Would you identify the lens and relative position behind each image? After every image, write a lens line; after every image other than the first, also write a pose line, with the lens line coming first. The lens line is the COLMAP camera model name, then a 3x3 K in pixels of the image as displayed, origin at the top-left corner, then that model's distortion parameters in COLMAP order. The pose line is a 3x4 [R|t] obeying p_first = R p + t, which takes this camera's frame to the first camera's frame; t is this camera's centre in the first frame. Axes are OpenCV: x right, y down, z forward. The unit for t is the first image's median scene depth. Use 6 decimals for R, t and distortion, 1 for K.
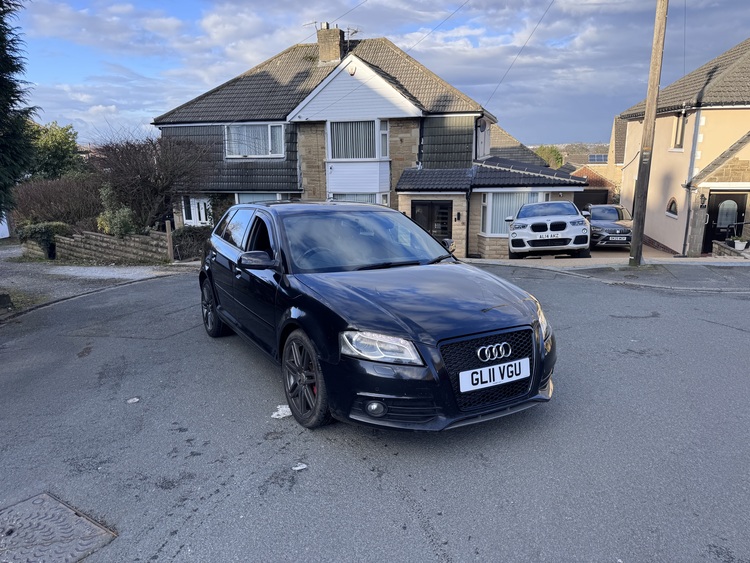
lens RADIAL K [[521.1, 0, 375.0], [0, 521.1, 281.5], [0, 0, 1]] dist [0.072477, -0.087263]
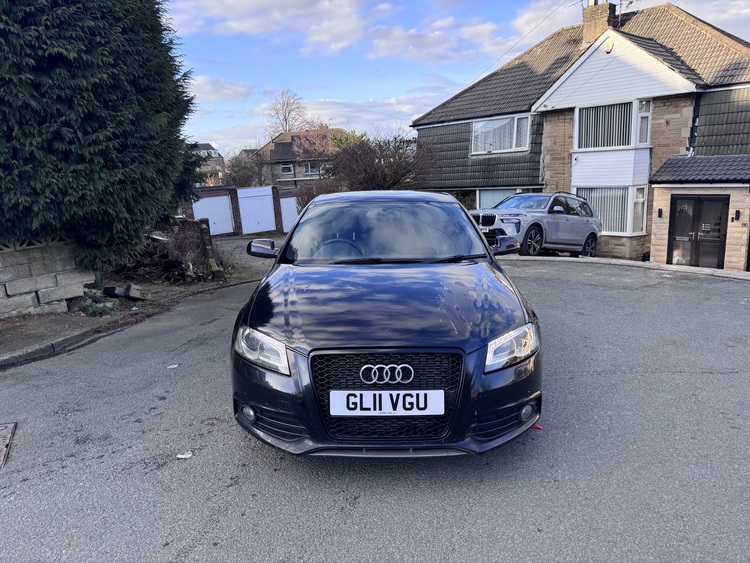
lens RADIAL K [[523.2, 0, 375.0], [0, 523.2, 281.5], [0, 0, 1]] dist [0.065376, -0.087485]
pose [[0.858587, 0.079569, -0.506456, 0.097229], [-0.077647, 0.996669, 0.024952, -0.003919], [0.506754, 0.017901, 0.861905, 0.048367]]
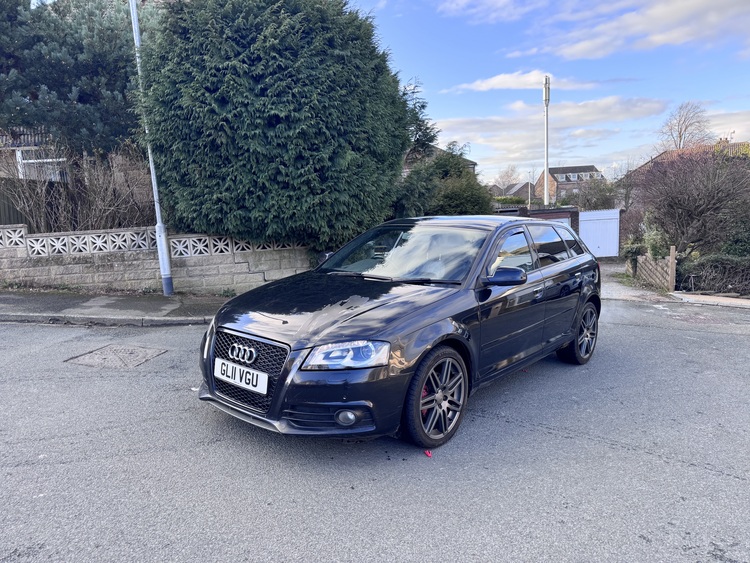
lens RADIAL K [[521.1, 0, 375.0], [0, 521.1, 281.5], [0, 0, 1]] dist [0.072477, -0.087263]
pose [[0.327322, 0.132158, -0.935625, 0.202445], [-0.177644, 0.981122, 0.076437, -0.020826], [0.928064, 0.141189, 0.344620, 0.139227]]
